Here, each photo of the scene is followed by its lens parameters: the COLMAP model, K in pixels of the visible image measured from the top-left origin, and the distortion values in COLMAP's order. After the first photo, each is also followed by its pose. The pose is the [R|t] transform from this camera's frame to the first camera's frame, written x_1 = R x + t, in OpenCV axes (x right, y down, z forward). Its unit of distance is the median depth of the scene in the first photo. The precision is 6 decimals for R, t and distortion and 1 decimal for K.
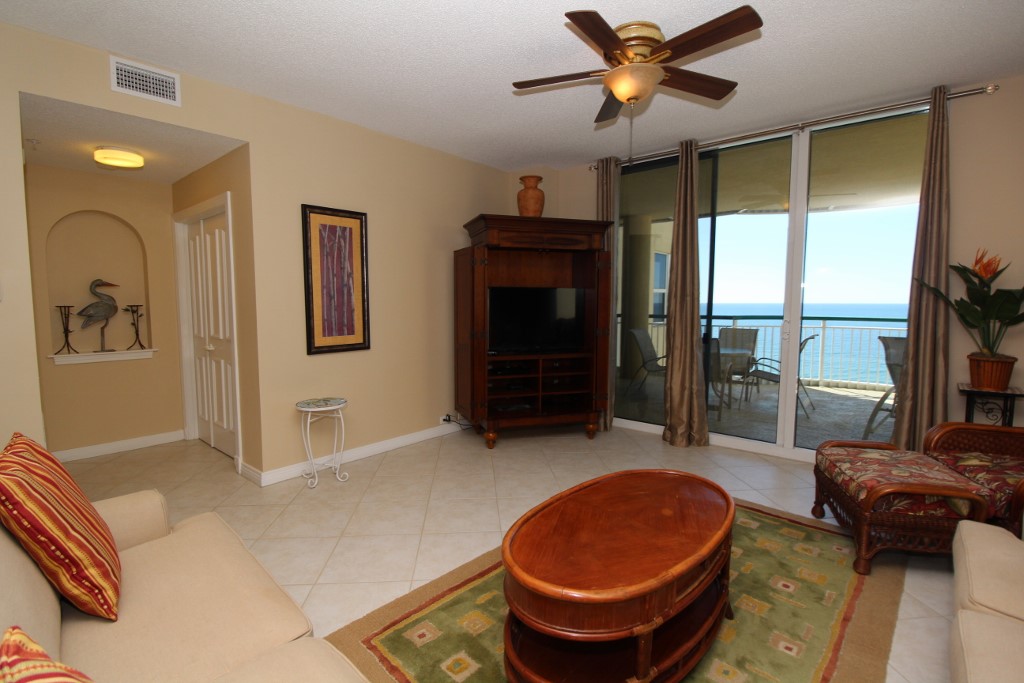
lens RADIAL K [[474.1, 0, 508.6], [0, 474.1, 340.1], [0, 0, 1]] dist [-0.004250, -0.010981]
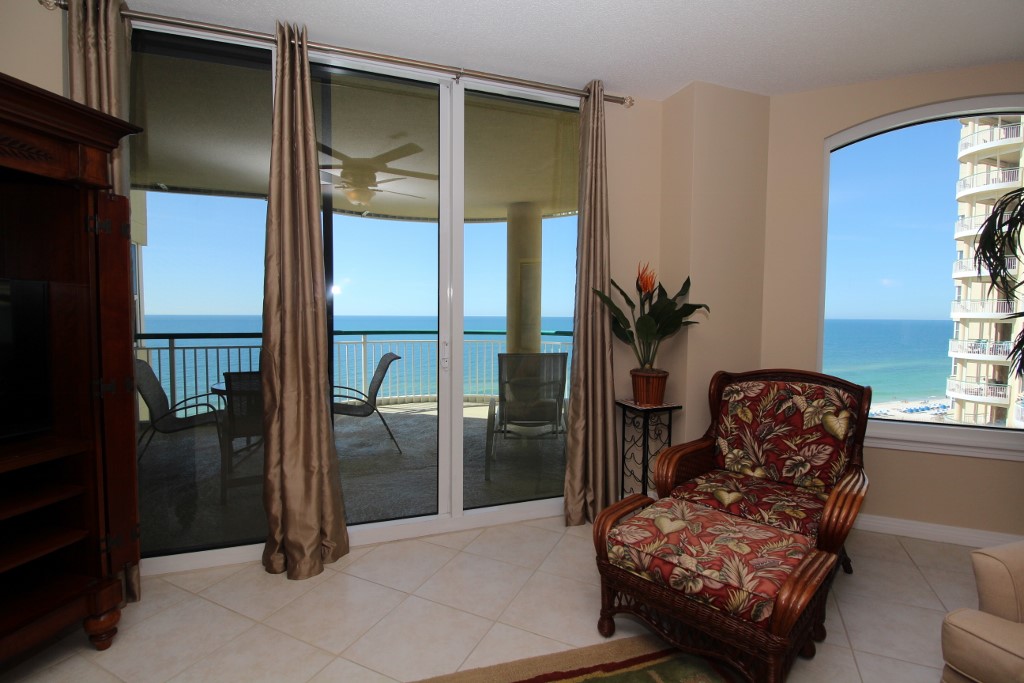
lens RADIAL K [[474.1, 0, 508.6], [0, 474.1, 340.1], [0, 0, 1]] dist [-0.004250, -0.010981]
pose [[0.497032, -0.041712, 0.866729, 0.011560], [0.063595, 0.997909, 0.011556, -0.048477], [-0.865399, 0.049376, 0.498645, 0.592009]]
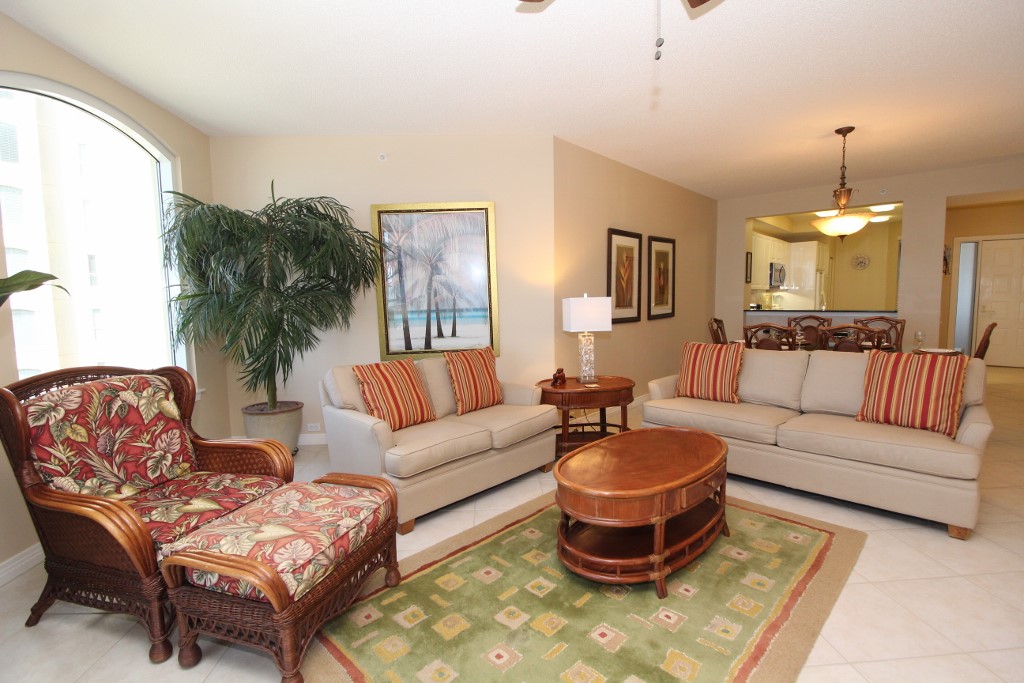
lens RADIAL K [[474.1, 0, 508.6], [0, 474.1, 340.1], [0, 0, 1]] dist [-0.004250, -0.010981]
pose [[-0.999355, 0.016264, 0.032013, 0.296936], [0.021623, 0.984341, 0.174945, -0.091712], [-0.028666, 0.175524, -0.984058, 1.133755]]
